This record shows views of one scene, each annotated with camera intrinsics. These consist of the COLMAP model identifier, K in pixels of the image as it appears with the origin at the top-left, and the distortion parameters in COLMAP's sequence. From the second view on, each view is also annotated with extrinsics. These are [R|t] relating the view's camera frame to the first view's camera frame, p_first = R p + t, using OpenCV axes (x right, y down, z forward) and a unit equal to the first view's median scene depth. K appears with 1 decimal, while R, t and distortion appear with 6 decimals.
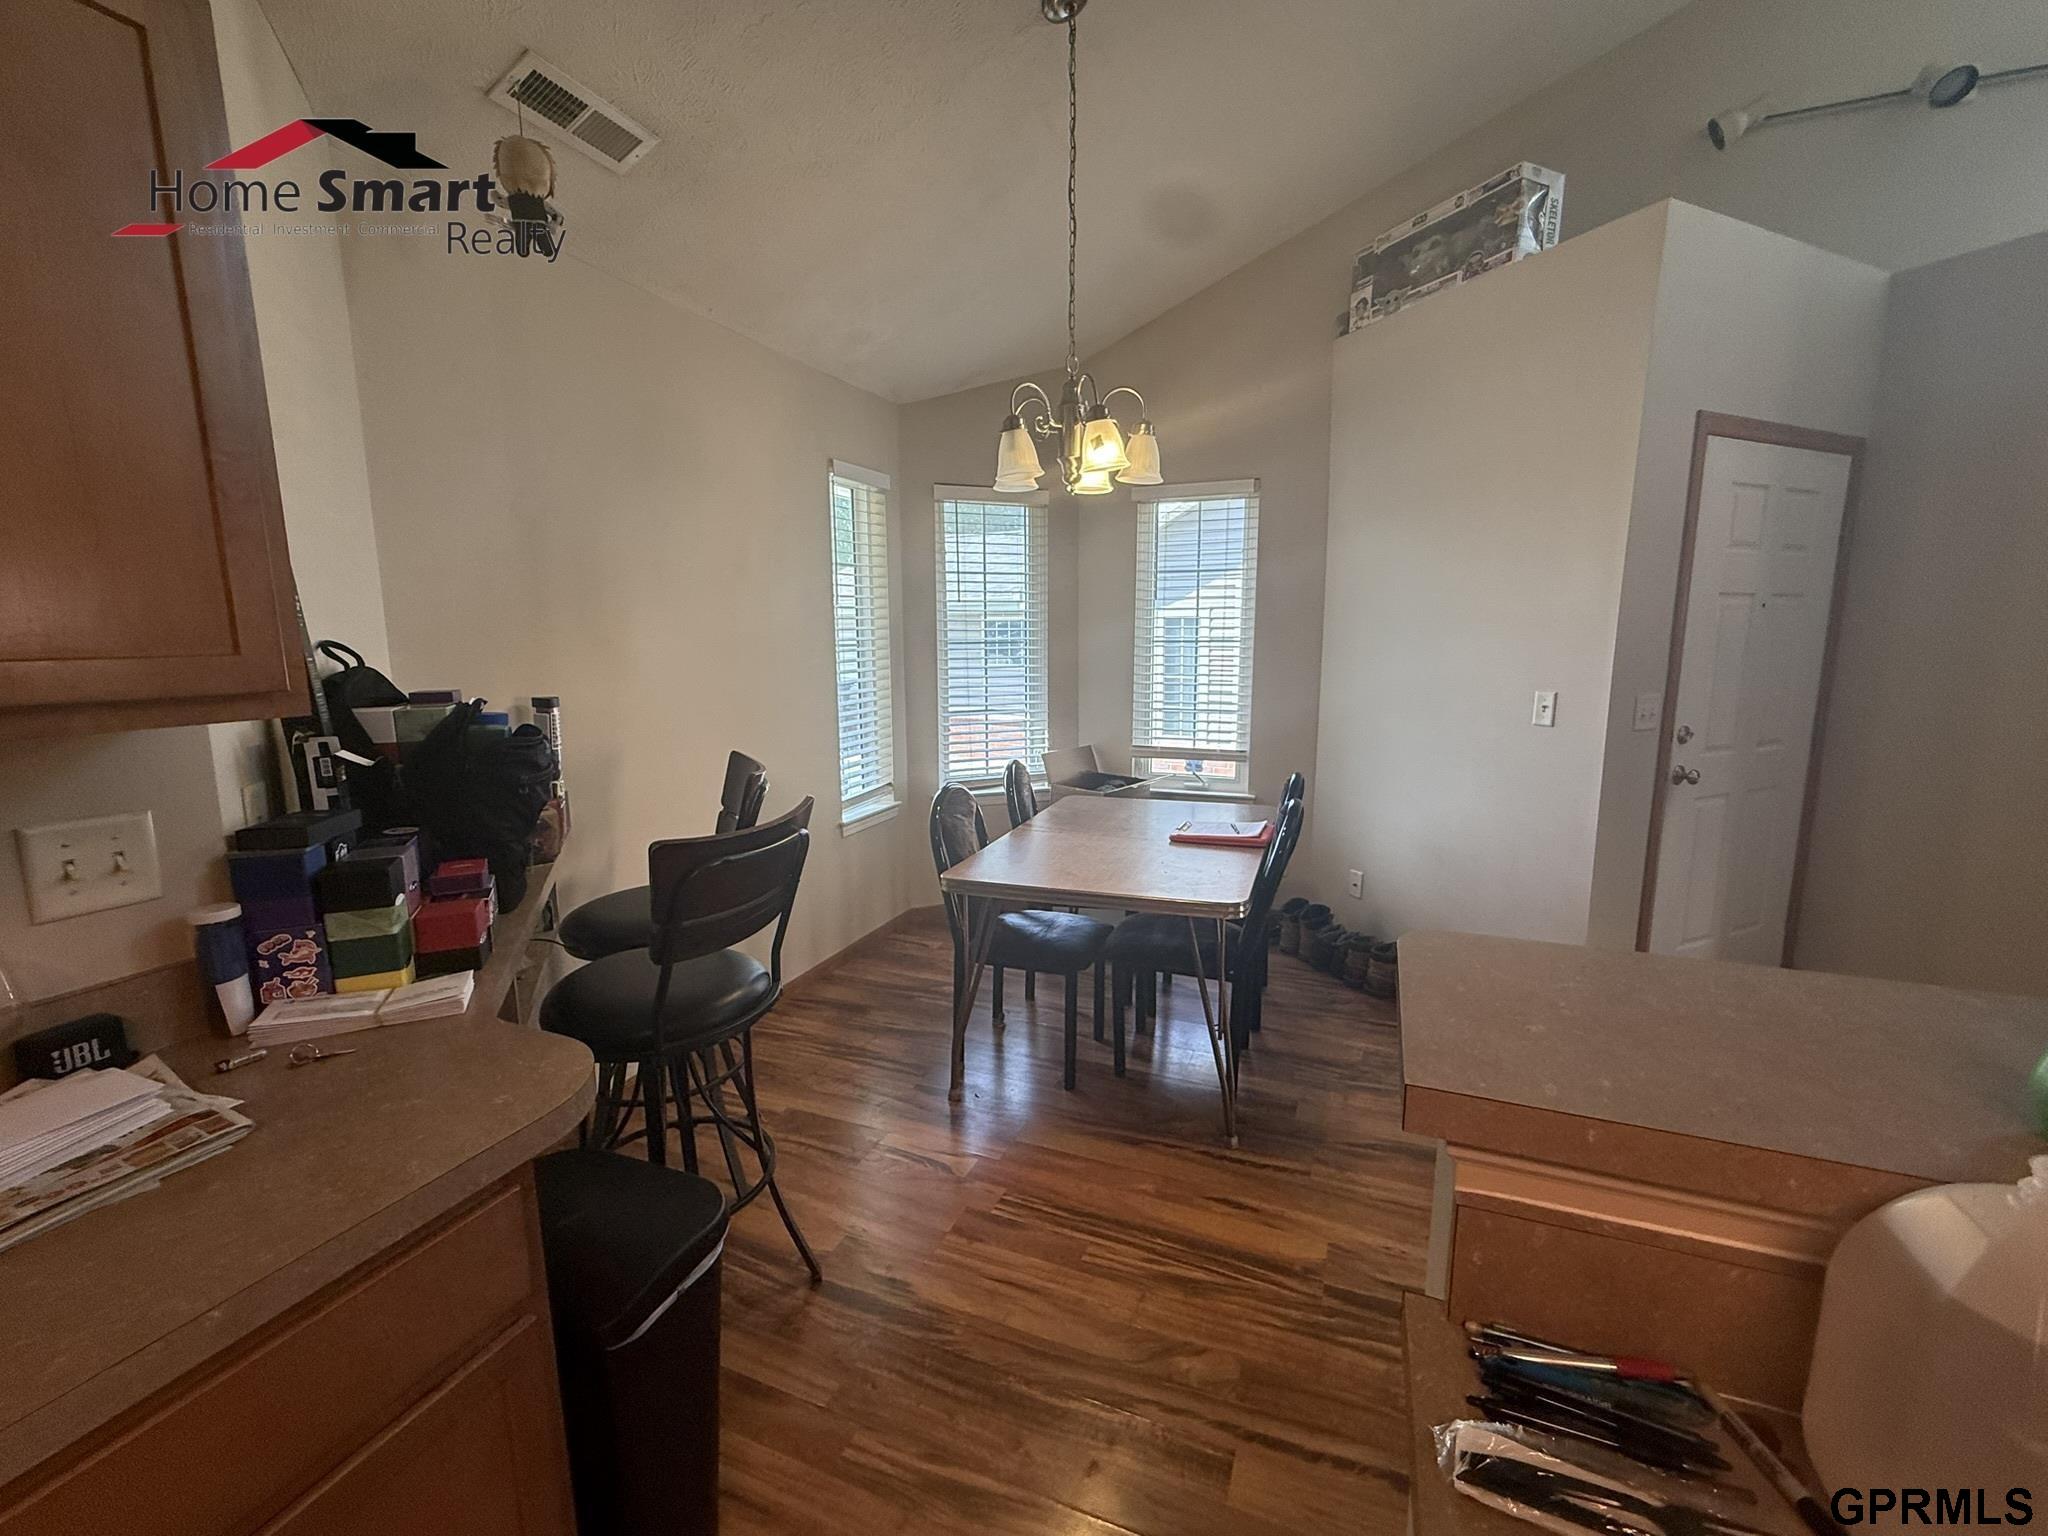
lens RADIAL K [[834.1, 0, 1024.0], [0, 834.1, 768.0], [0, 0, 1]] dist [0.000013, -0.000303]
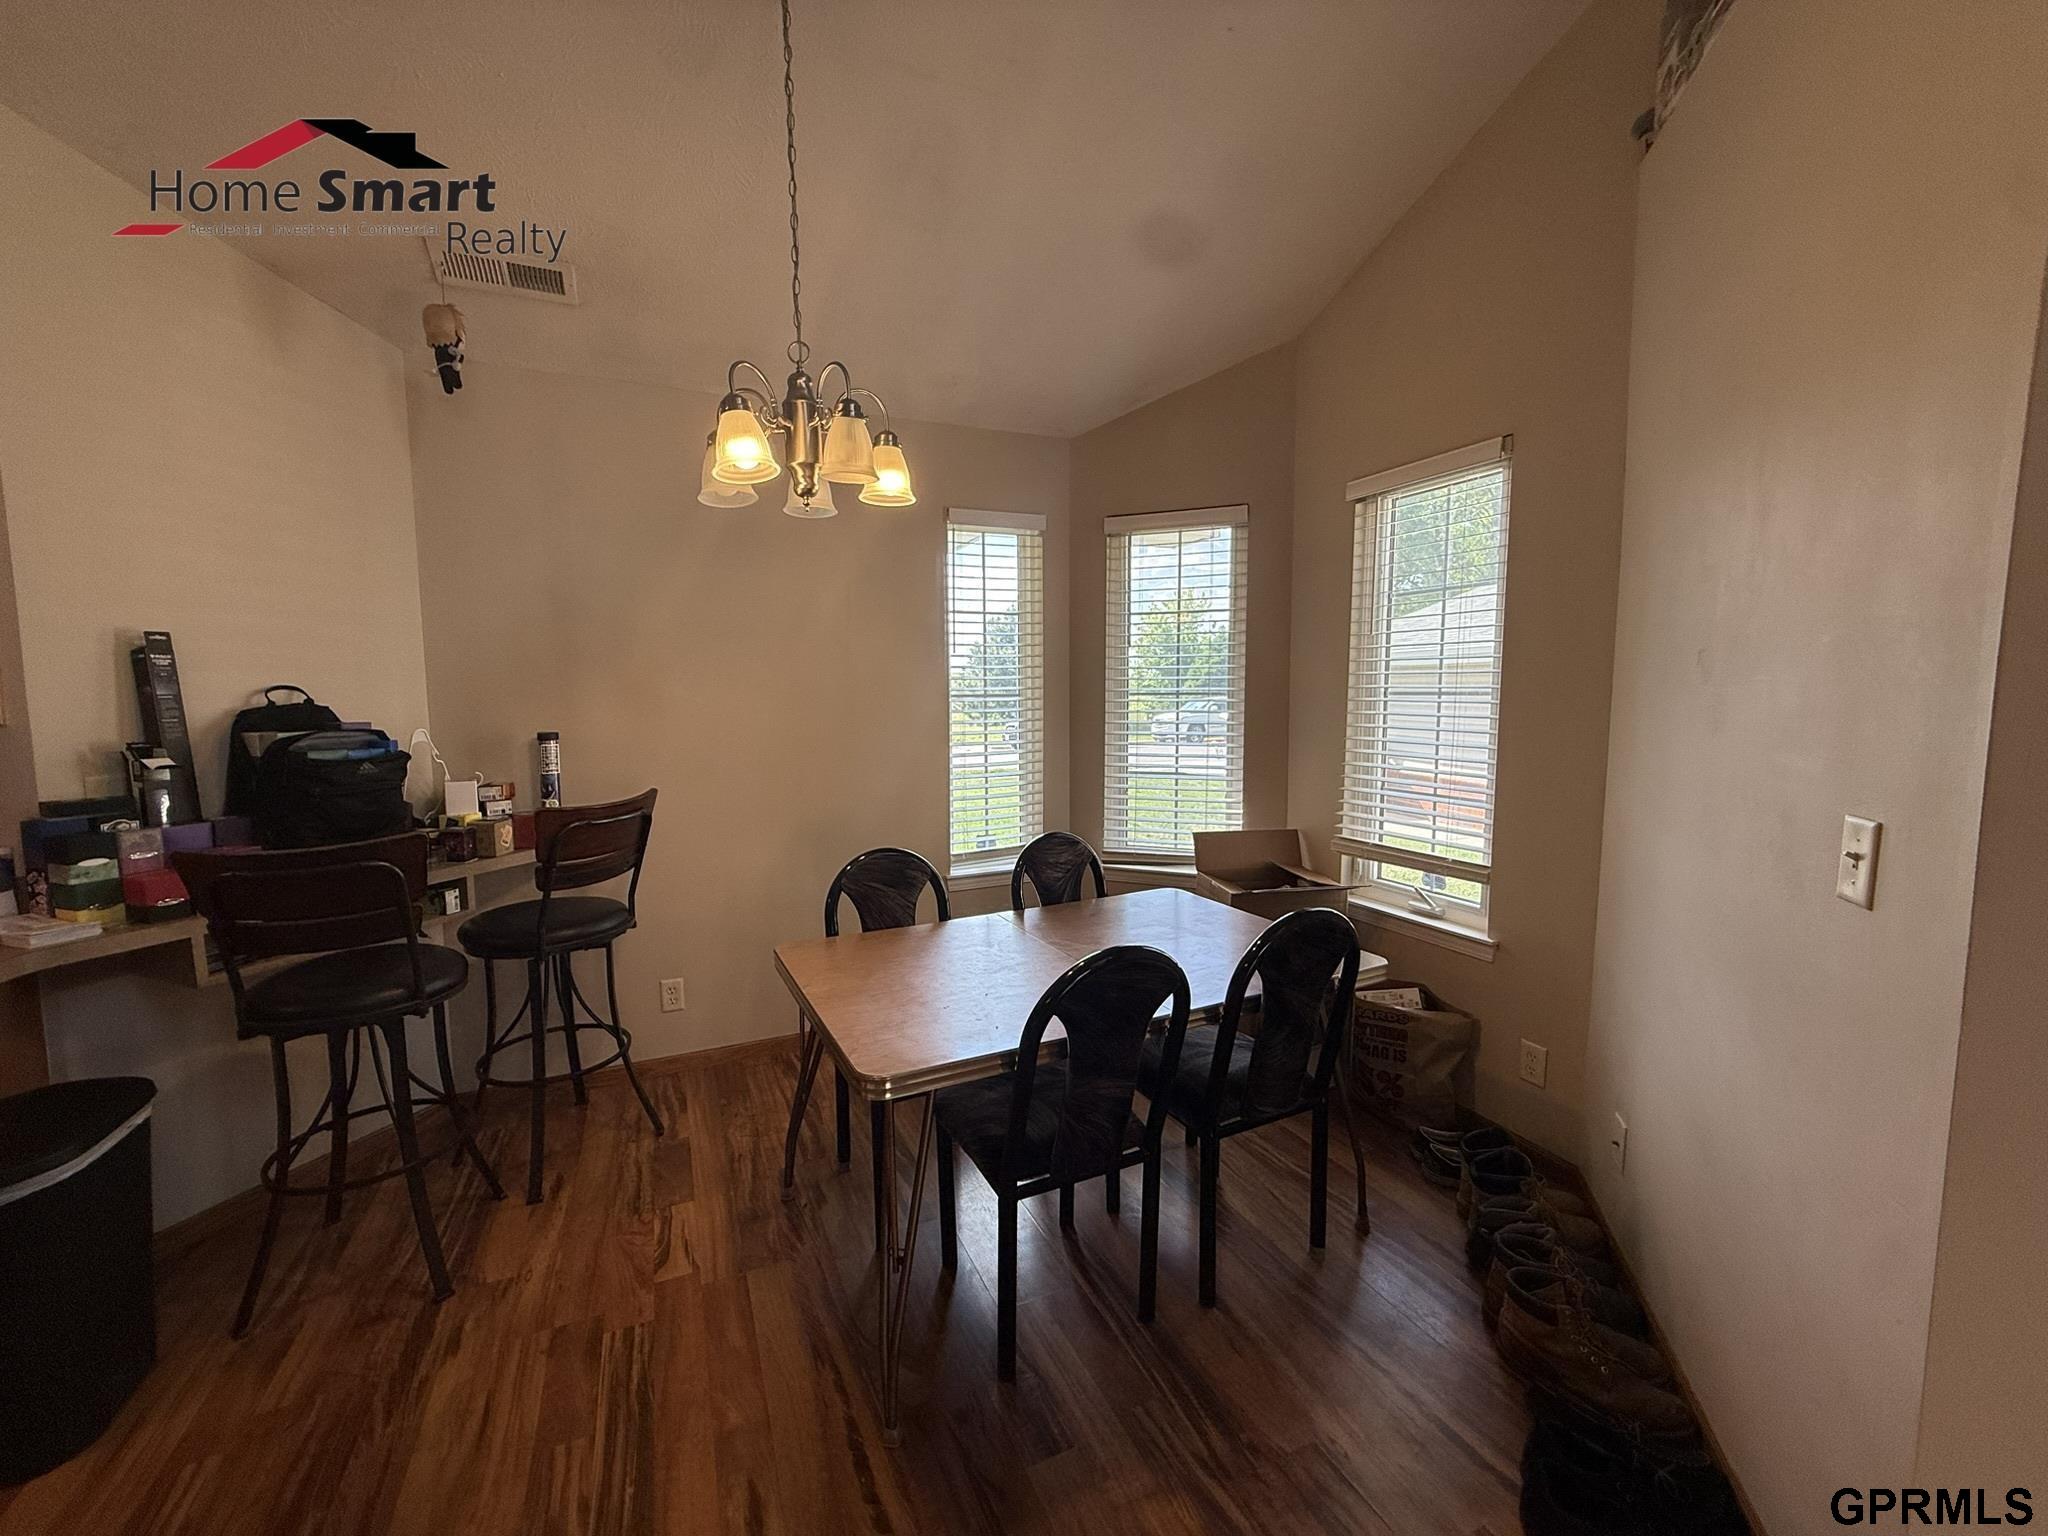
lens RADIAL K [[817.5, 0, 1021.2], [0, 817.5, 771.8], [0, 0, 1]] dist [0.009615, -0.000617]
pose [[0.731696, 0.068578, -0.678173, 0.597890], [-0.107916, 0.994033, -0.015914, -0.063892], [0.673035, 0.084830, 0.734730, 0.441640]]
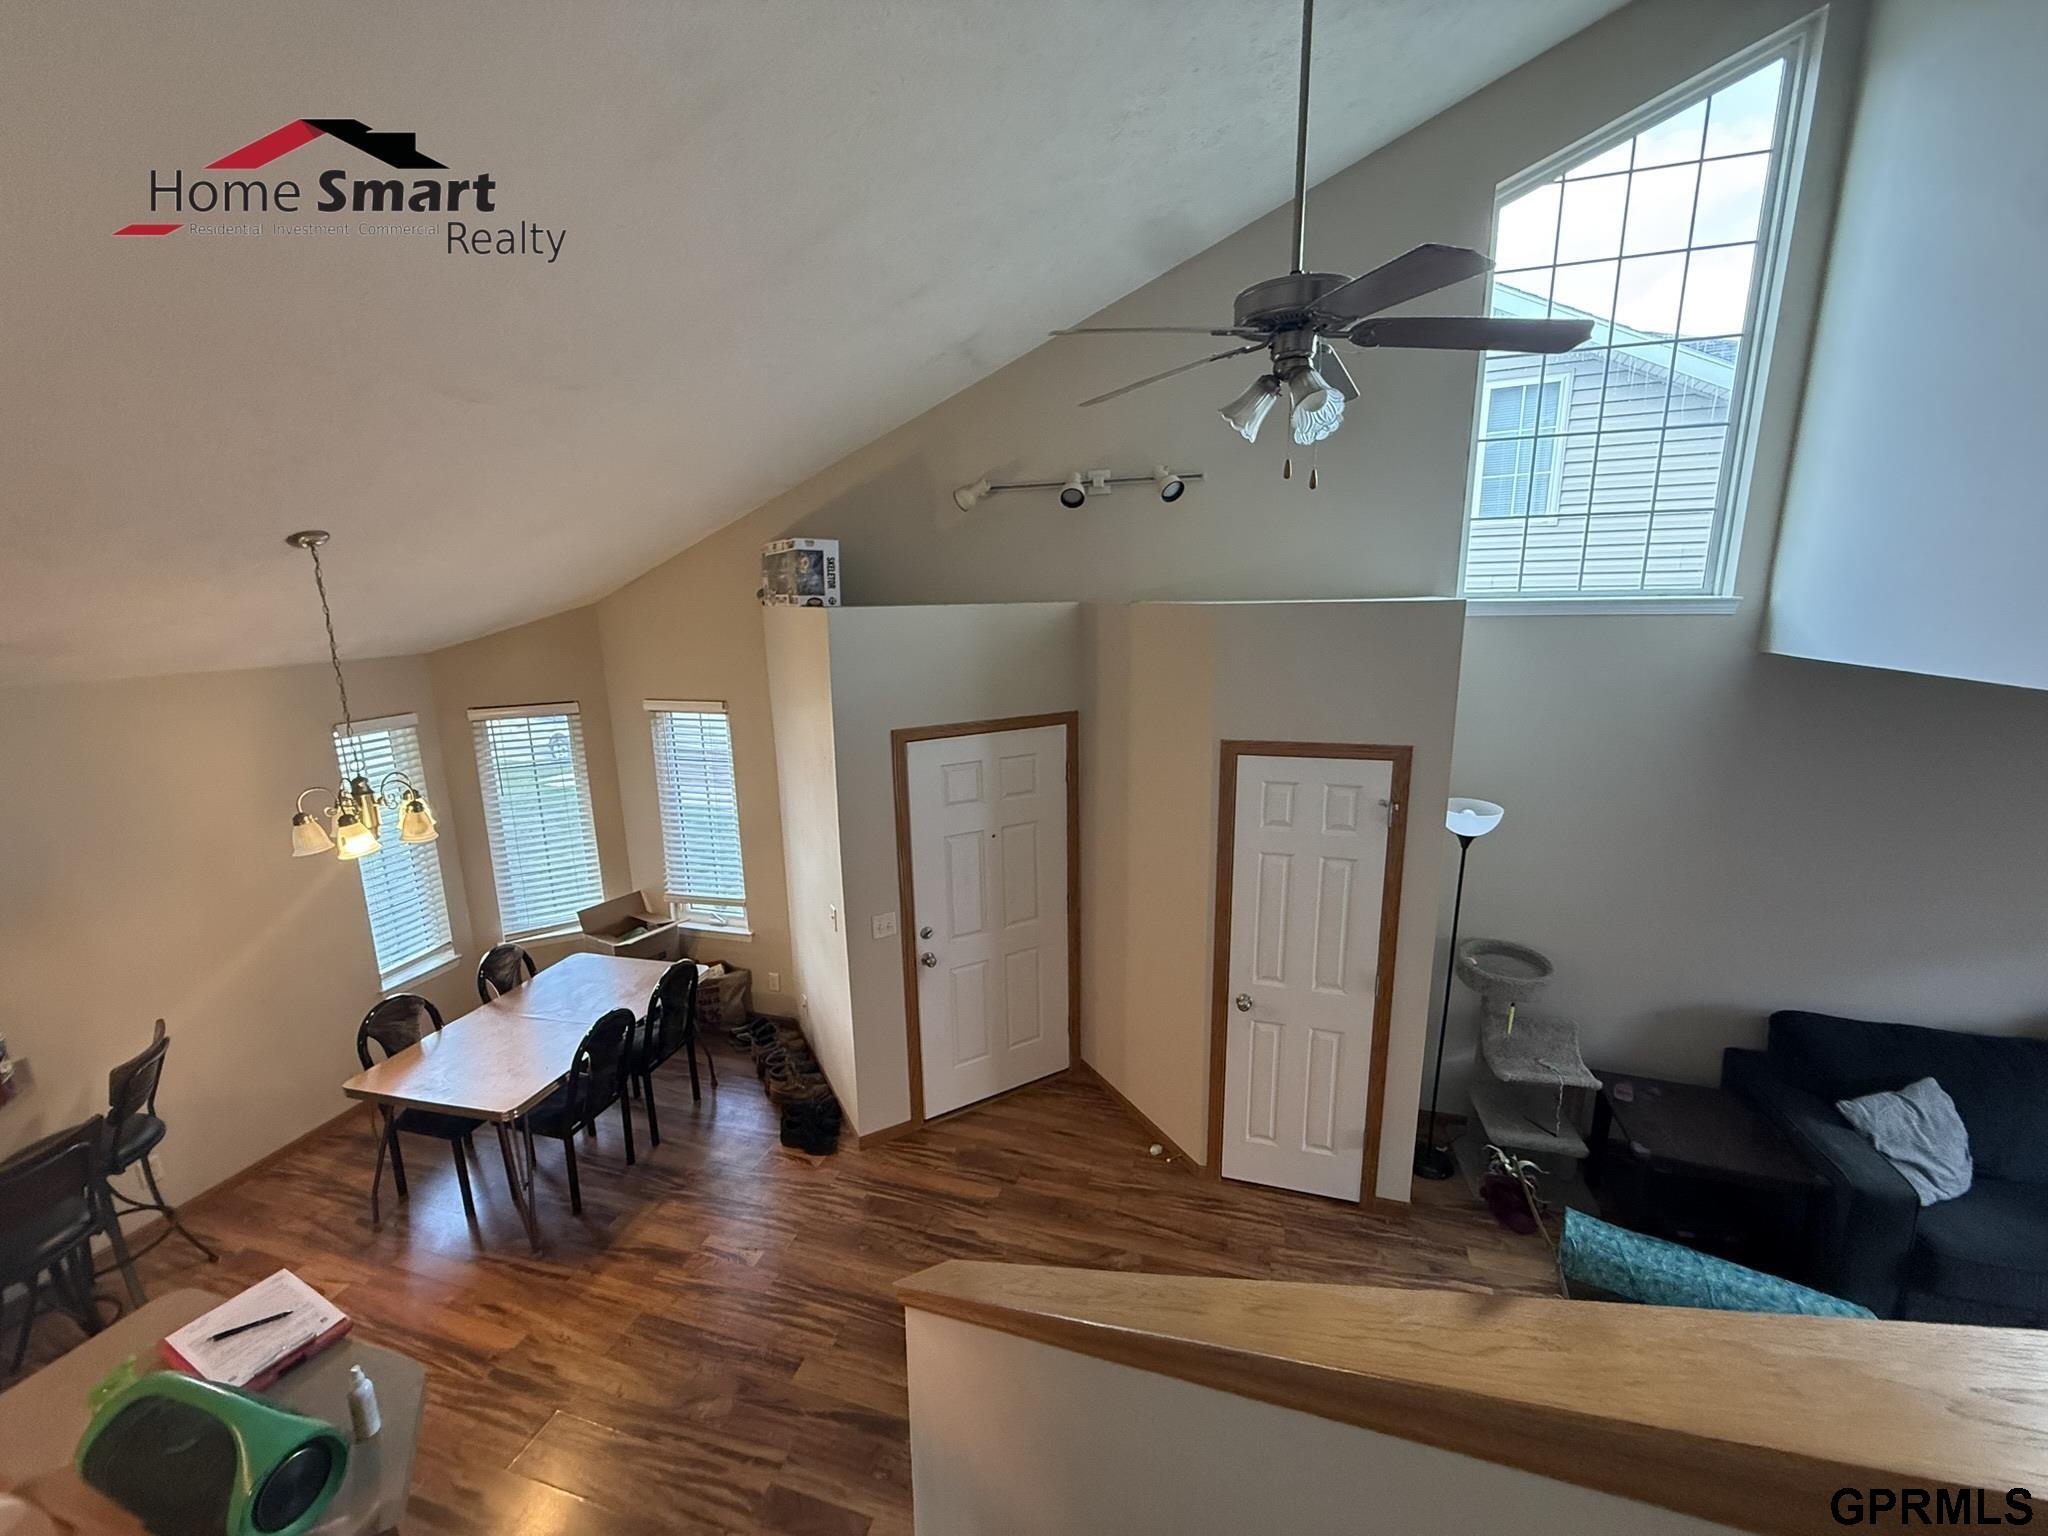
lens RADIAL K [[817.5, 0, 1021.2], [0, 817.5, 771.8], [0, 0, 1]] dist [0.009615, -0.000617]
pose [[0.994465, -0.034964, 0.099075, 0.818052], [0.030063, 0.998270, 0.050537, -0.386464], [-0.100671, -0.047278, 0.993796, -0.430127]]
